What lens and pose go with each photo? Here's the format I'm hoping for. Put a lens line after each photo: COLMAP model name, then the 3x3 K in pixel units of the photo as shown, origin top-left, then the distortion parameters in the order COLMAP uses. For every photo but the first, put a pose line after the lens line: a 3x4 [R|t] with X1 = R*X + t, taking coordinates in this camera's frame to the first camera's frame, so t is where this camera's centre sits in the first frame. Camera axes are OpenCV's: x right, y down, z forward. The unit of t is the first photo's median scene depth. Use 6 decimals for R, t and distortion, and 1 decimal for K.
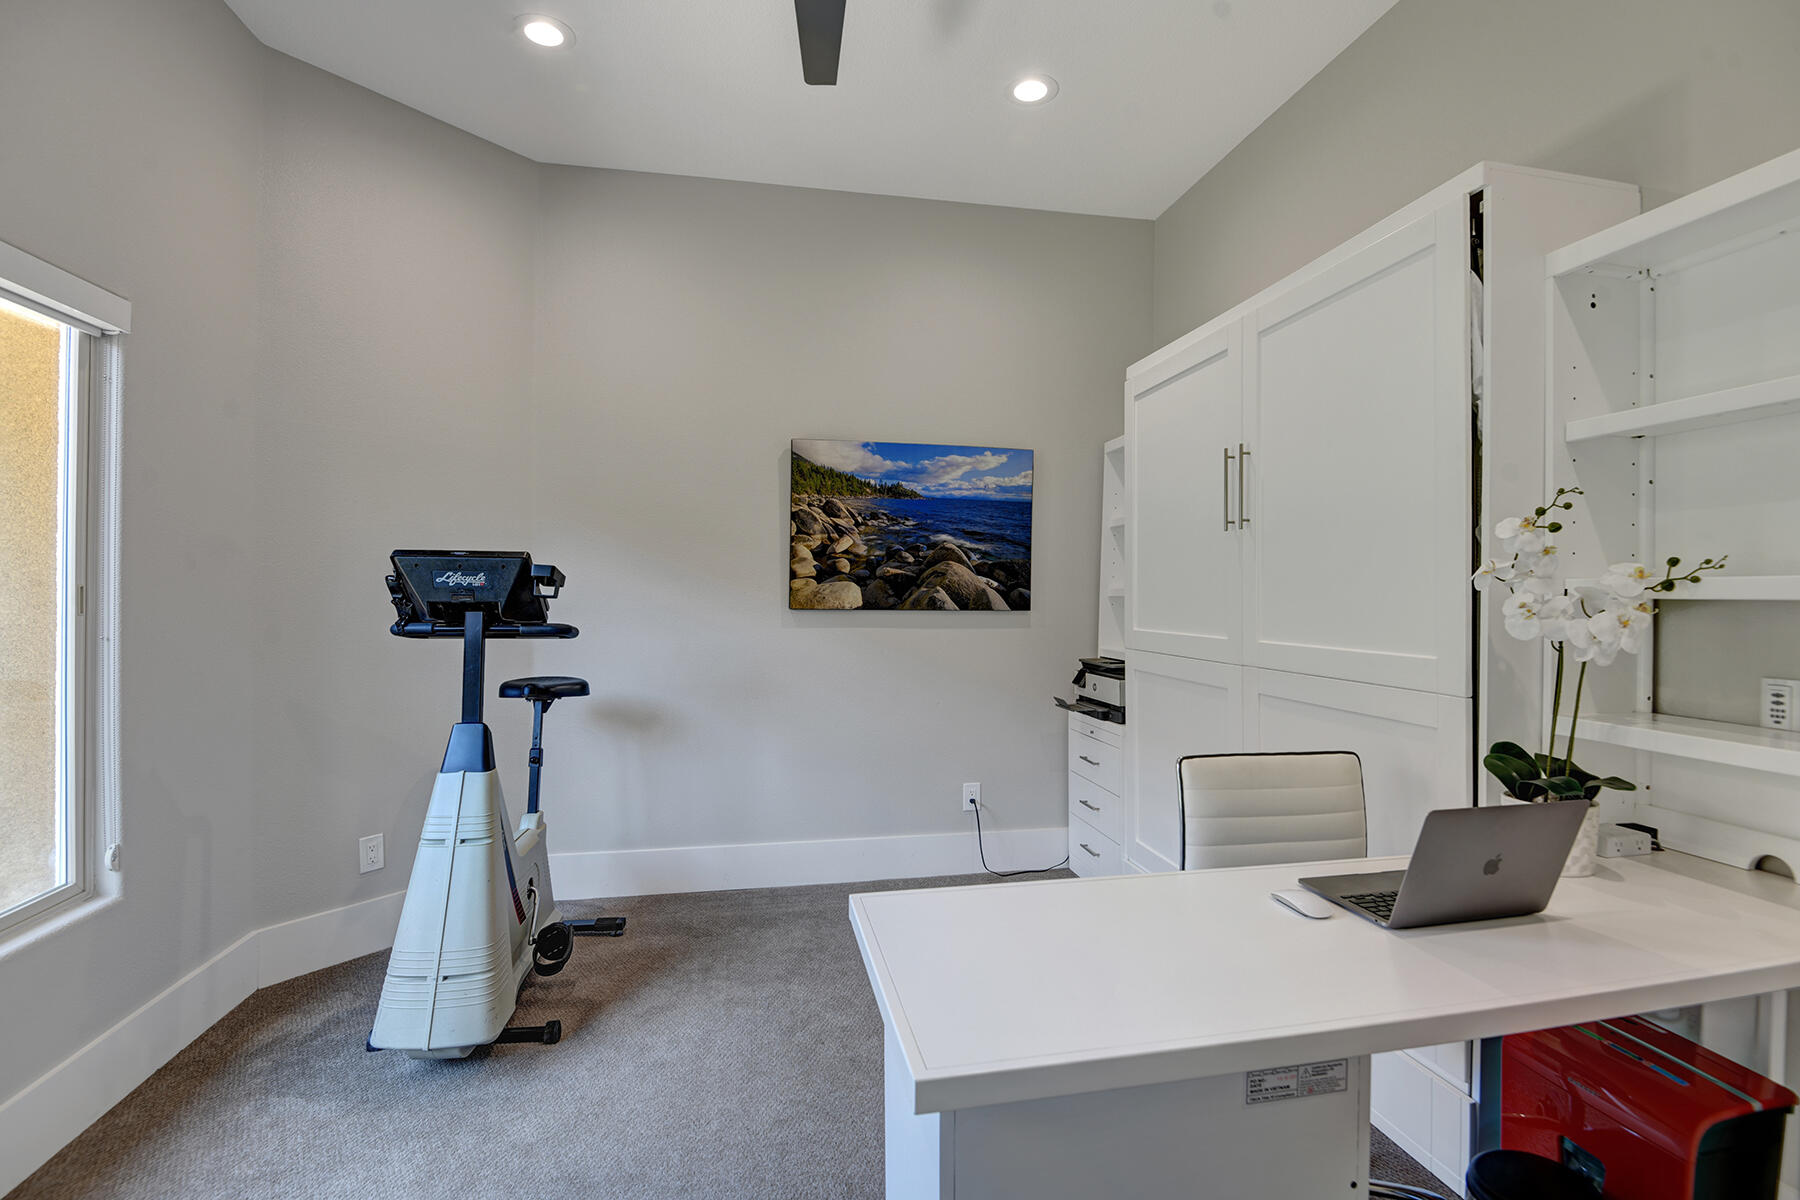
lens RADIAL K [[835.9, 0, 900.0], [0, 835.9, 600.0], [0, 0, 1]] dist [0.007384, -0.023954]
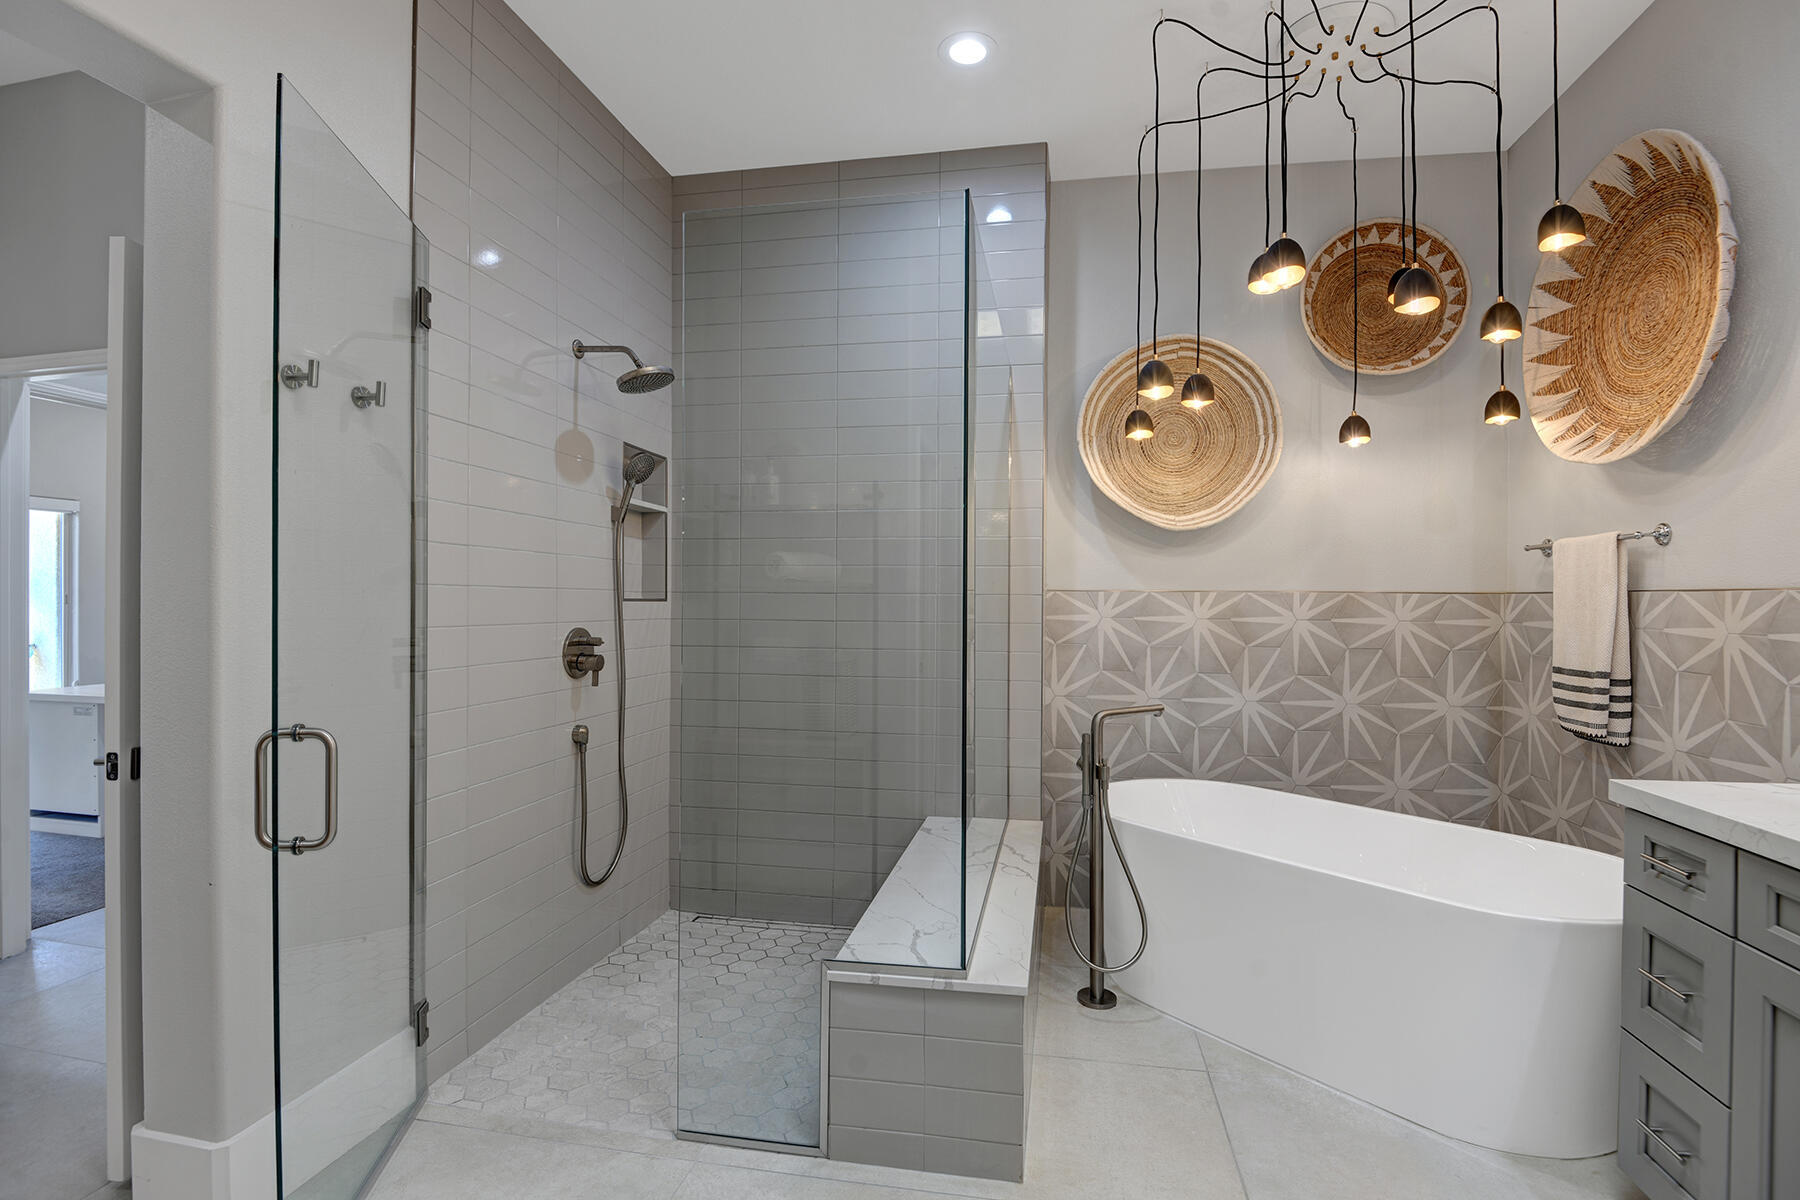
lens RADIAL K [[835.9, 0, 900.0], [0, 835.9, 600.0], [0, 0, 1]] dist [0.007384, -0.023954]
pose [[0.927065, -0.000863, -0.374901, 1.689018], [-0.001085, 0.999987, -0.004986, 0.007470], [0.374900, 0.005029, 0.927052, -0.380939]]
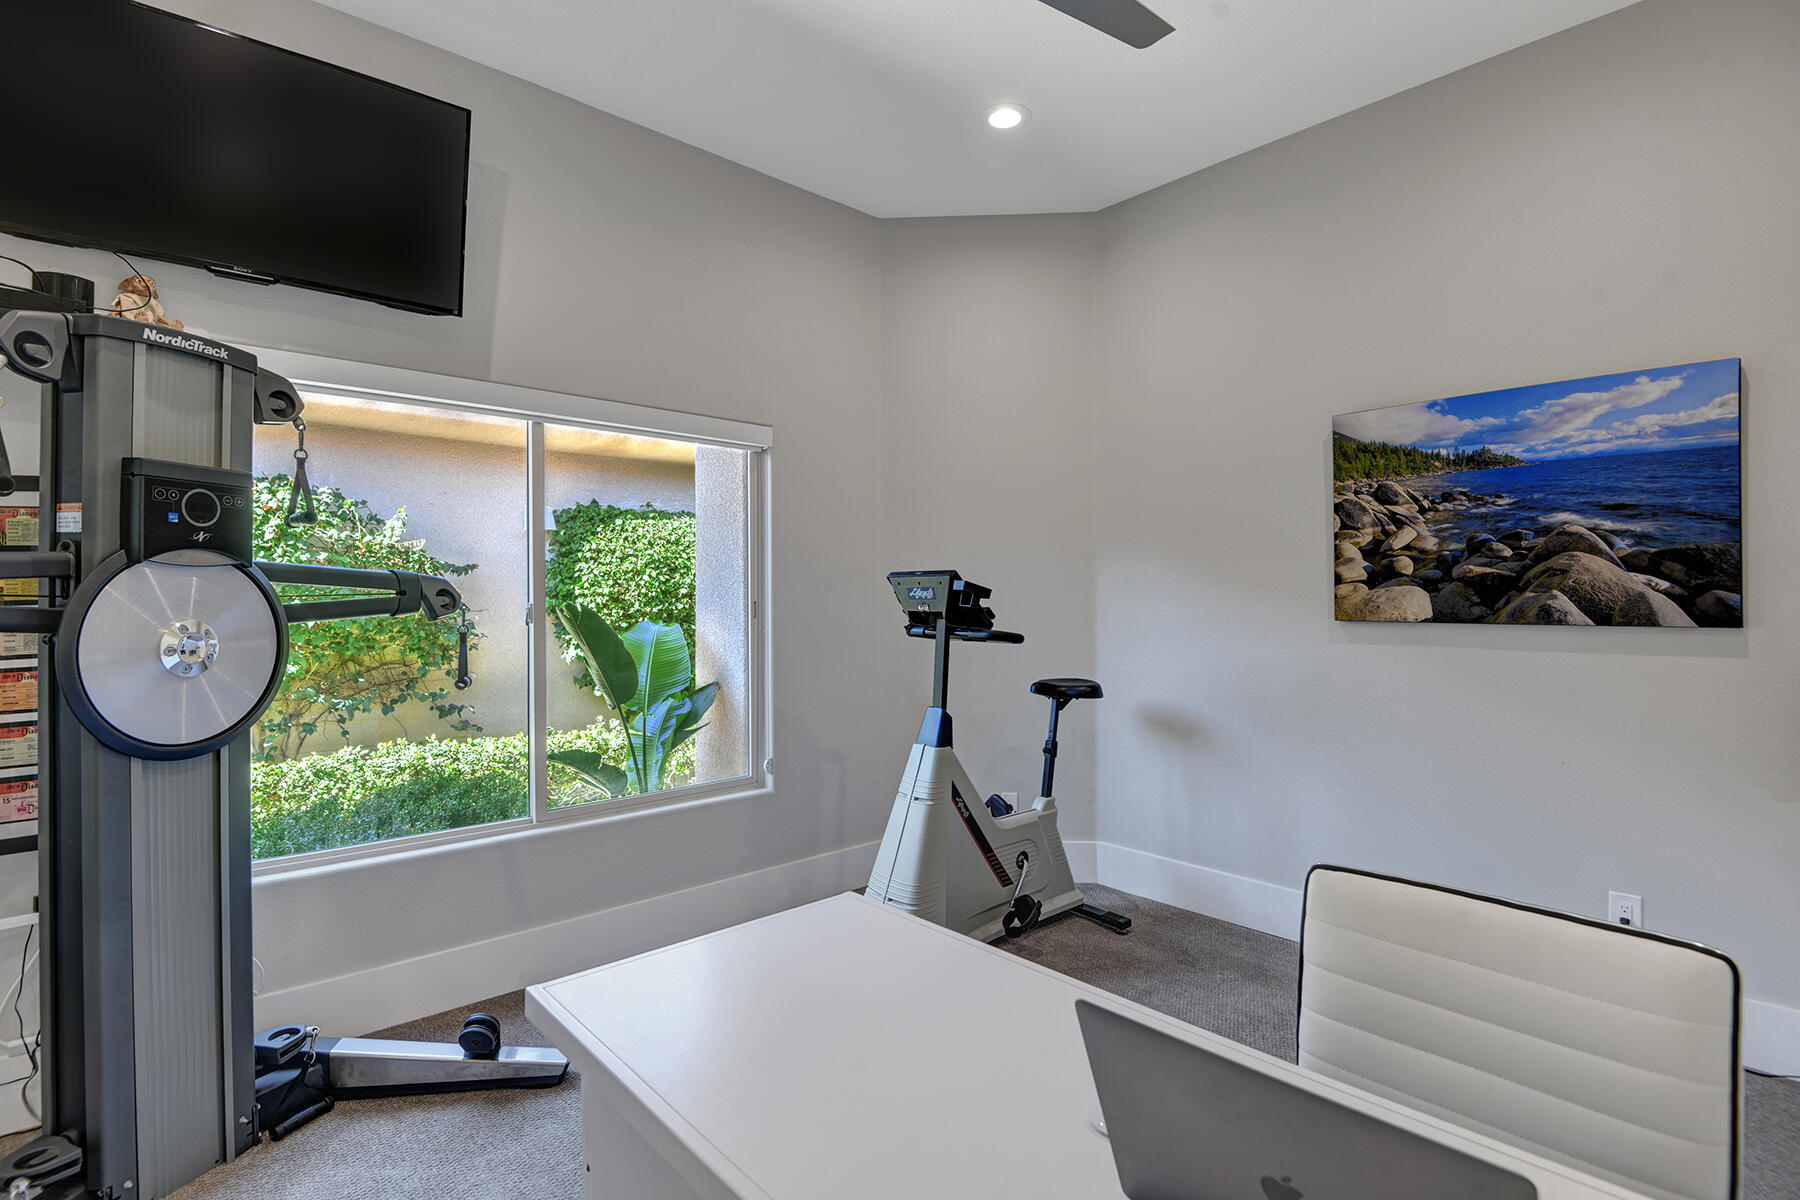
lens RADIAL K [[852.0, 0, 908.8], [0, 852.0, 598.5], [0, 0, 1]] dist [0.014189, -0.023266]
pose [[0.521026, -0.008177, -0.853502, 0.368835], [0.000694, 0.999958, -0.009157, -0.003408], [0.853540, 0.004179, 0.521010, 0.192372]]
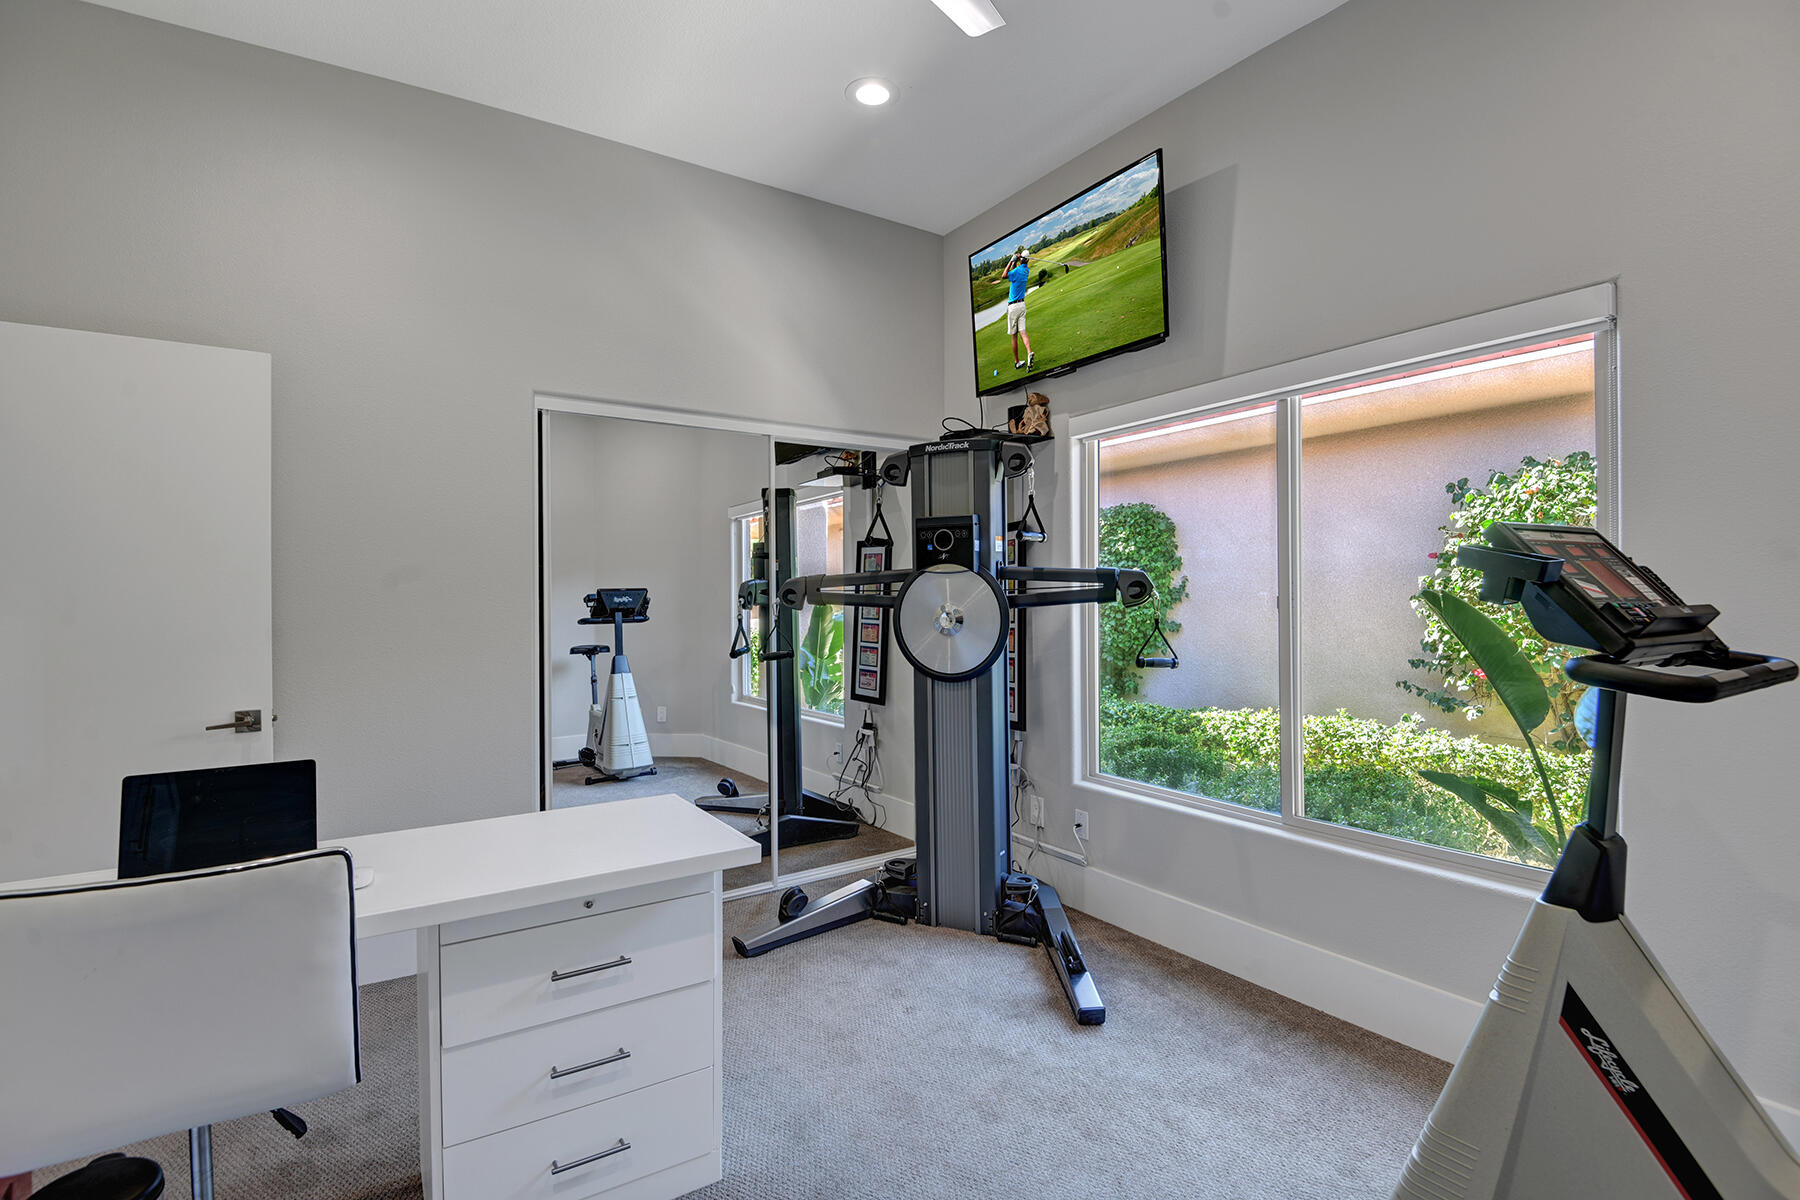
lens RADIAL K [[835.9, 0, 900.0], [0, 835.9, 600.0], [0, 0, 1]] dist [0.007384, -0.023954]
pose [[-0.924770, 0.004548, -0.380500, 0.100208], [0.002897, 0.999984, 0.004911, -0.004248], [0.380516, 0.003440, -0.924768, 0.855411]]
